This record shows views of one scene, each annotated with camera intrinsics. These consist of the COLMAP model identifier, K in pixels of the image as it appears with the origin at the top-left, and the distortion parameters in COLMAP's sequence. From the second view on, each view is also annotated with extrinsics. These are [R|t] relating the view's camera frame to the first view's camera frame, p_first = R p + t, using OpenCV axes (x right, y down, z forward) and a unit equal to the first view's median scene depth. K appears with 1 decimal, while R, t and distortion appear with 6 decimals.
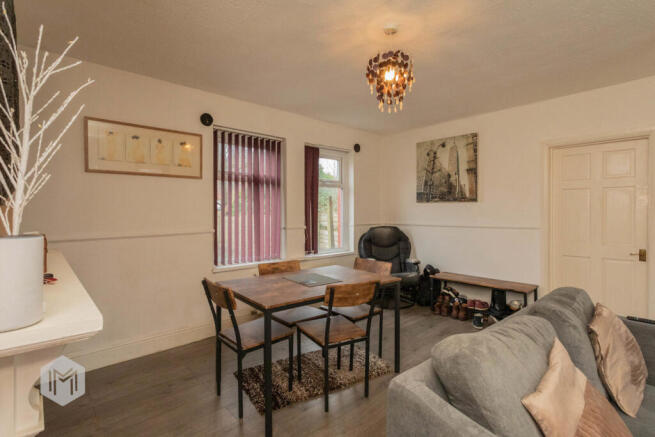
lens RADIAL K [[311.5, 0, 326.9], [0, 311.5, 216.6], [0, 0, 1]] dist [0.001168, 0.000148]
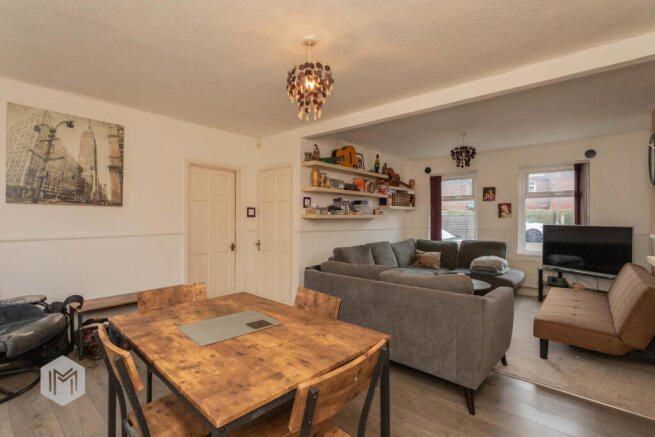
lens RADIAL K [[311.5, 0, 326.5], [0, 311.5, 217.6], [0, 0, 1]] dist [0.001168, 0.000148]
pose [[-0.123682, 0.001329, 0.992321, -0.414354], [0.012331, 0.999924, 0.000198, -0.010353], [-0.992245, 0.012260, -0.123688, 0.525977]]
